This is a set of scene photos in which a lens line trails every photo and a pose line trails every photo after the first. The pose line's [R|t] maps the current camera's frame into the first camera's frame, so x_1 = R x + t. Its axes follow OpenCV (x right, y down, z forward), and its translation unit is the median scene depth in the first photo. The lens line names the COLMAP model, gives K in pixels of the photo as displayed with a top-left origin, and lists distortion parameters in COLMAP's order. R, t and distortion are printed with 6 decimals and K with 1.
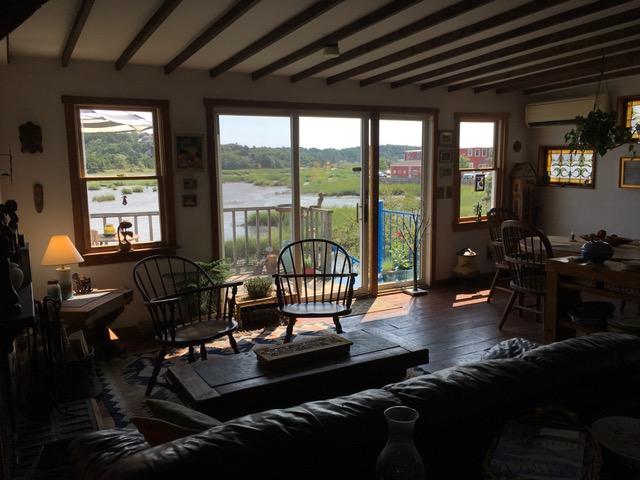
lens RADIAL K [[541.5, 0, 318.3], [0, 541.5, 241.6], [0, 0, 1]] dist [0.055073, -0.066604]
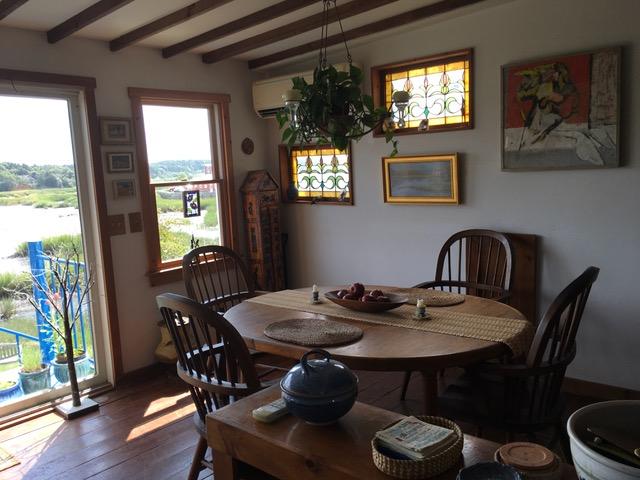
lens RADIAL K [[541.5, 0, 324.7], [0, 541.5, 240.9], [0, 0, 1]] dist [0.055073, -0.066604]
pose [[0.933957, -0.076594, 0.349082, 0.218180], [0.085676, 0.996266, -0.010626, -0.045268], [-0.346965, 0.039832, 0.937032, 0.360072]]
